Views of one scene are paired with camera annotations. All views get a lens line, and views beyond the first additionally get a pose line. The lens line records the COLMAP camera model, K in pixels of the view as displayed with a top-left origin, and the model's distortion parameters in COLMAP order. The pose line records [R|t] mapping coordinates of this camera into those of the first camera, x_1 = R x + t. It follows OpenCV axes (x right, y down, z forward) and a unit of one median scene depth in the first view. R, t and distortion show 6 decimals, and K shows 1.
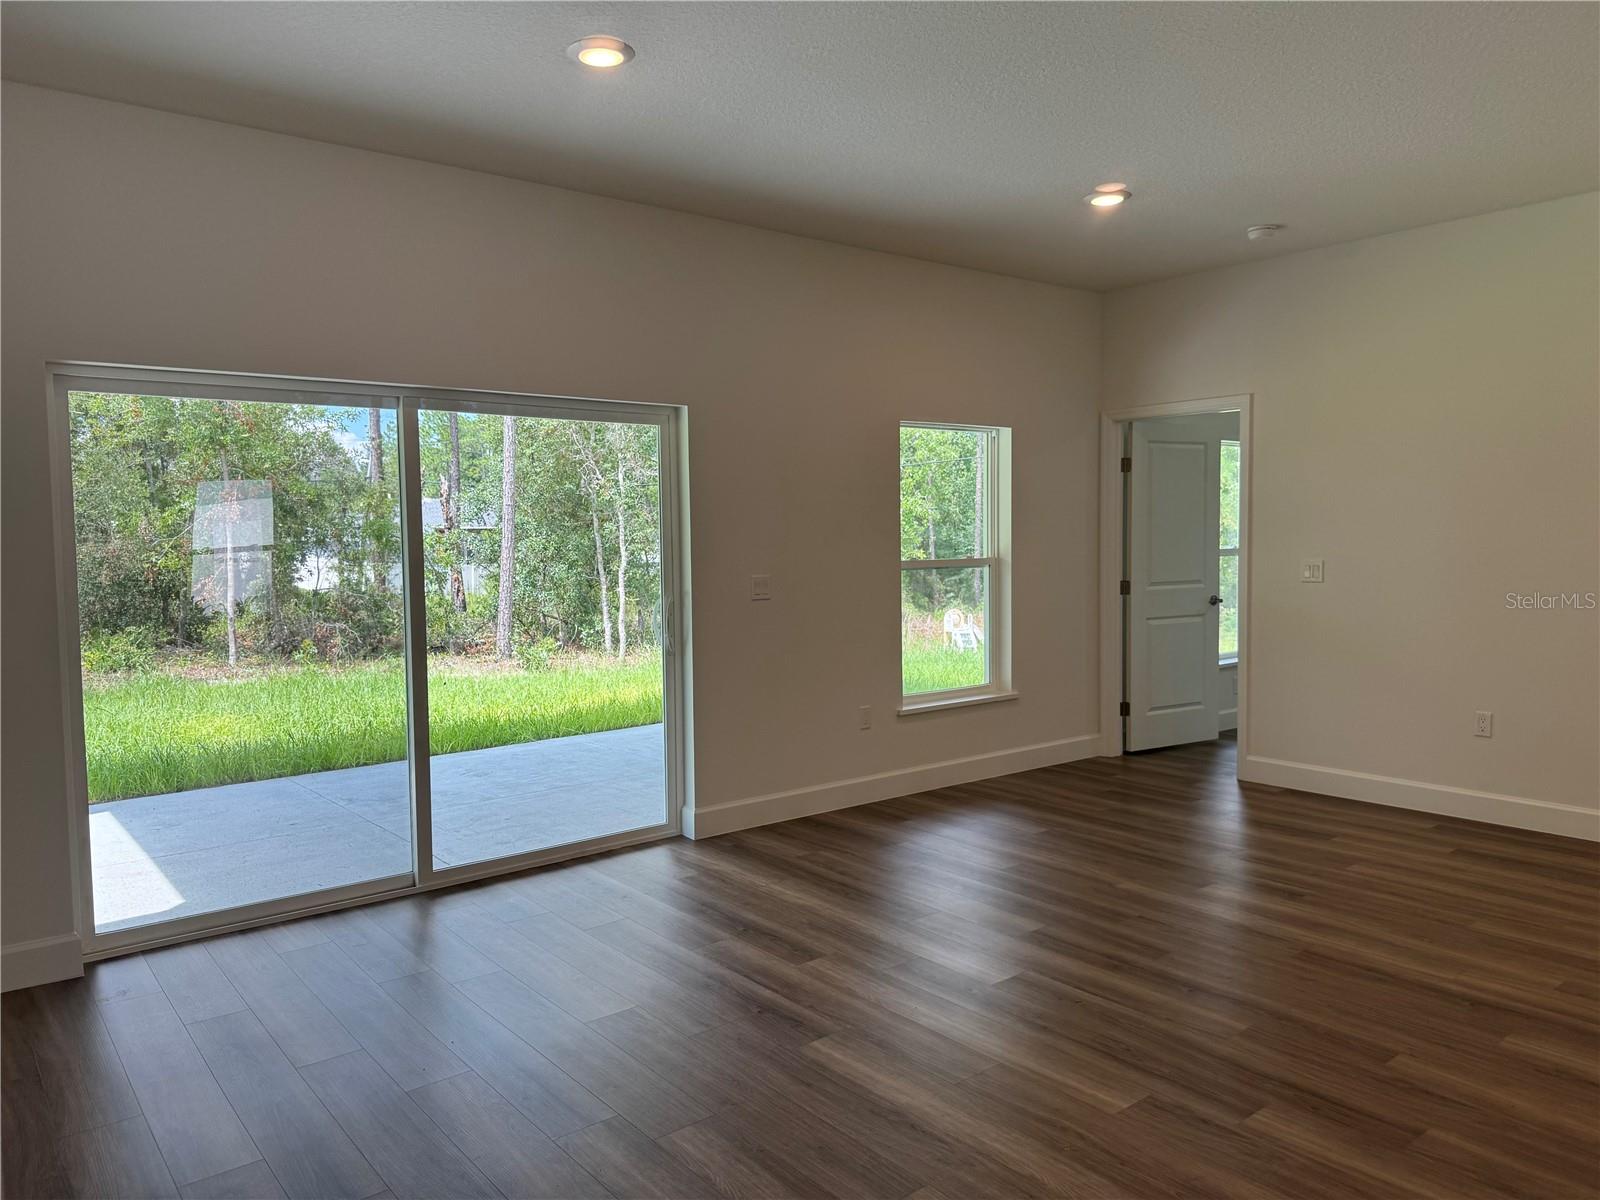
lens RADIAL K [[1116.4, 0, 805.2], [0, 1116.4, 600.7], [0, 0, 1]] dist [0.051805, -0.066746]
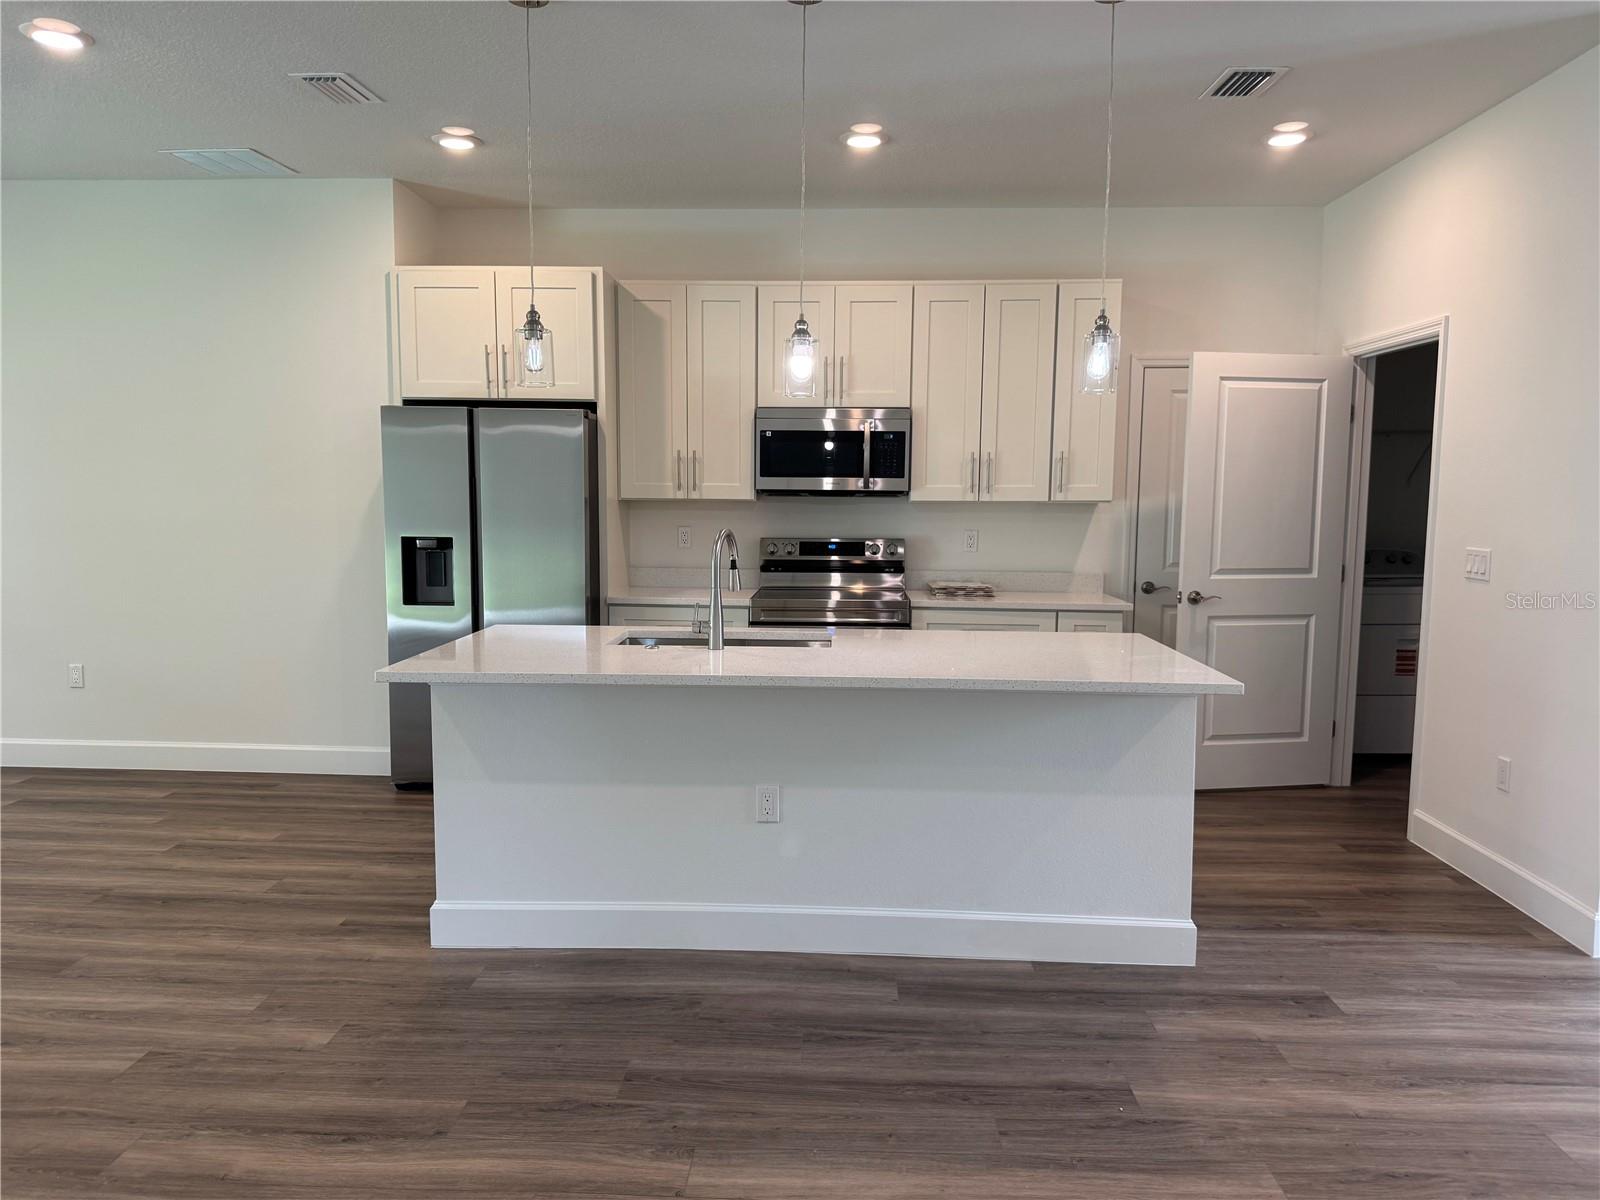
lens RADIAL K [[1116.4, 0, 796.0], [0, 1116.4, 607.3], [0, 0, 1]] dist [0.051805, -0.066746]
pose [[0.659115, -0.058134, 0.749792, 0.308003], [0.024622, 0.998141, 0.055745, 0.004100], [-0.751639, -0.018281, 0.659321, -0.228497]]
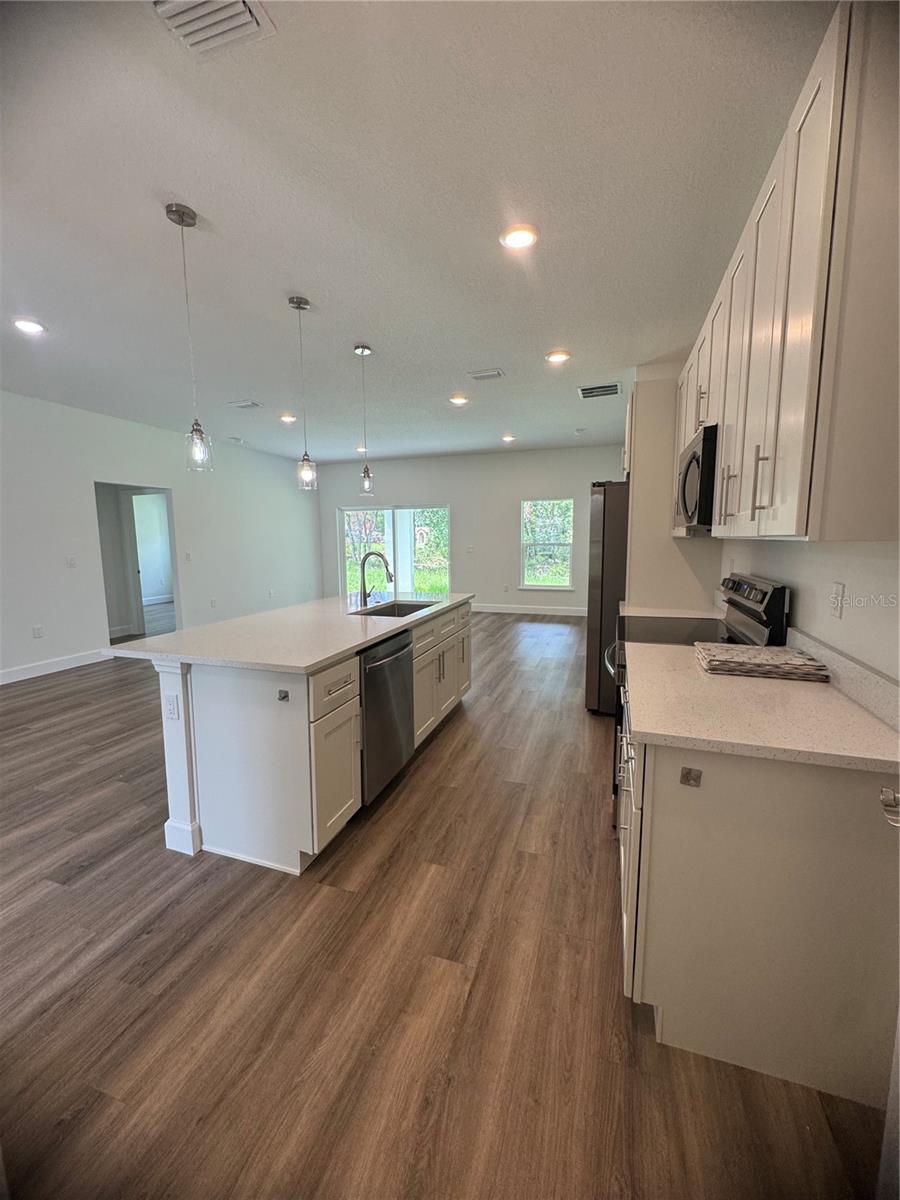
lens RADIAL K [[483.7, 0, 449.4], [0, 483.7, 598.5], [0, 0, 1]] dist [-0.004957, 0.000642]
pose [[0.541375, 0.114937, -0.832888, 1.568928], [-0.049007, 0.993242, 0.105211, -0.019228], [0.839352, -0.016141, 0.543349, 0.044687]]
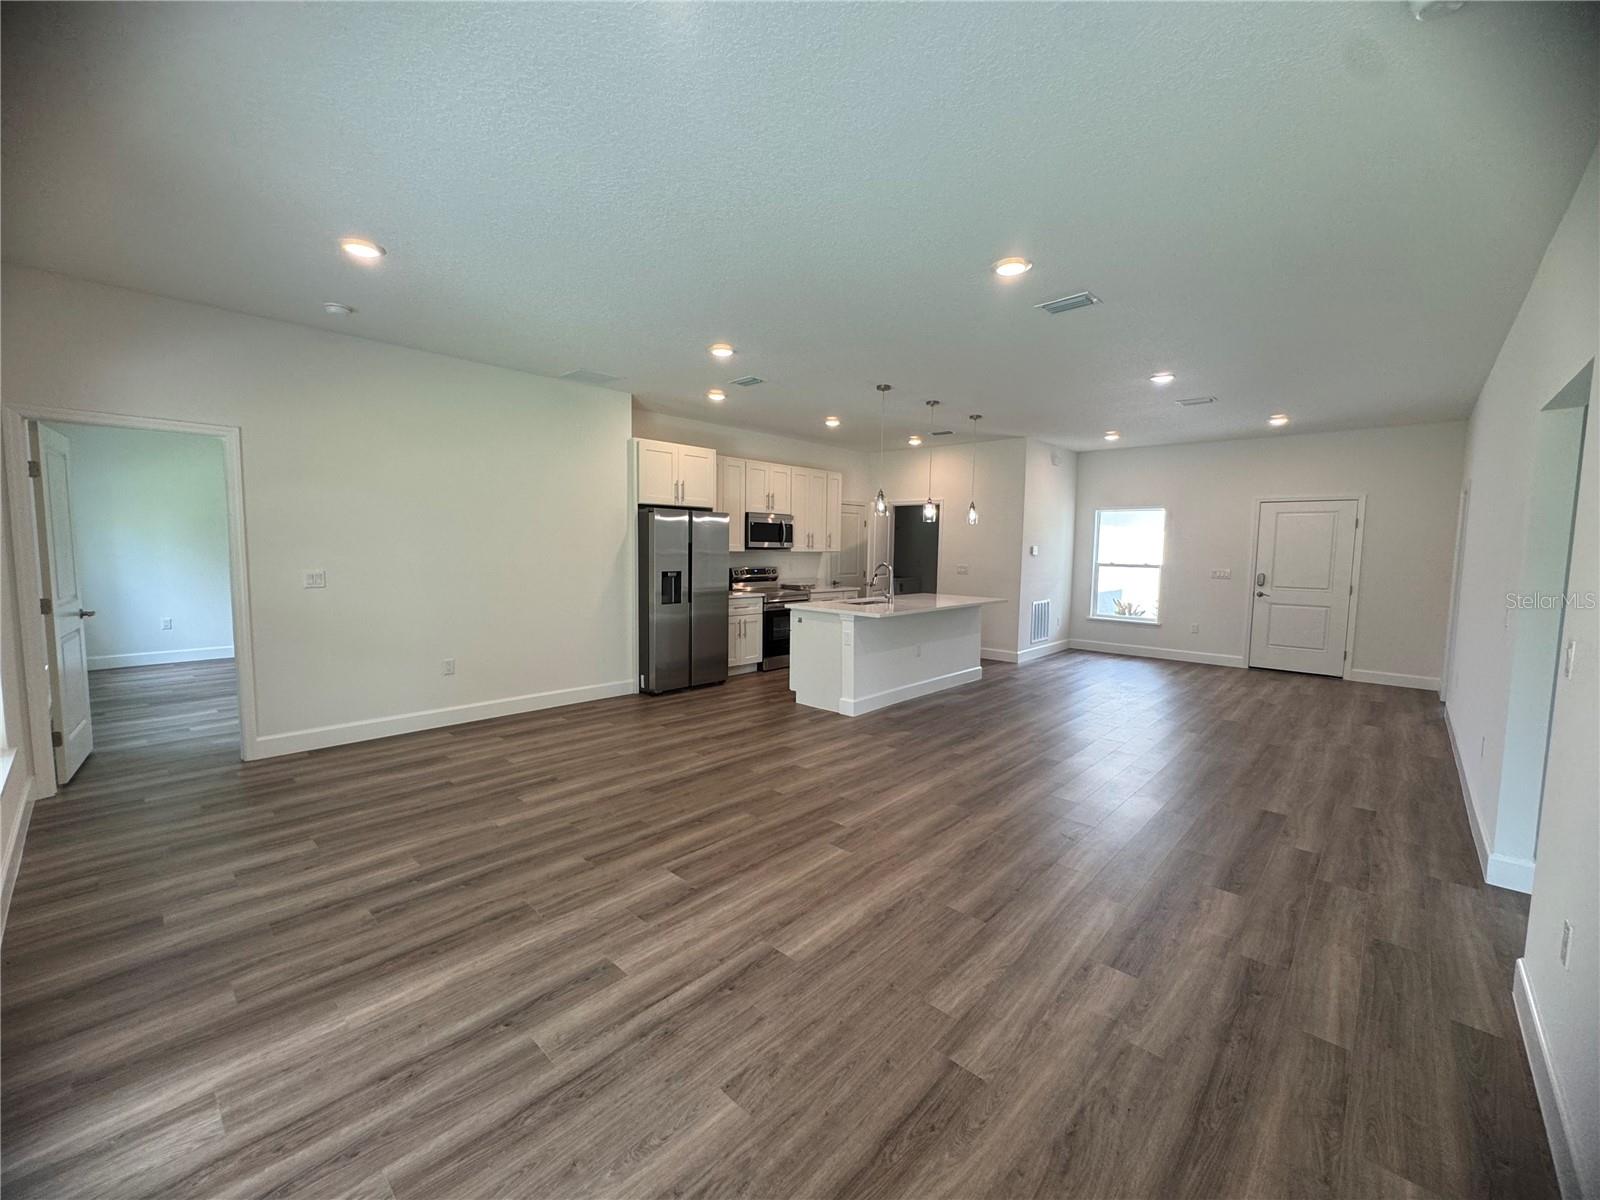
lens RADIAL K [[645.0, 0, 793.0], [0, 645.0, 608.8], [0, 0, 1]] dist [-0.004957, 0.000642]
pose [[-0.134577, -0.083093, 0.987413, -0.472207], [0.045769, 0.994893, 0.089960, -0.045341], [-0.989845, 0.057300, -0.130087, 0.733981]]
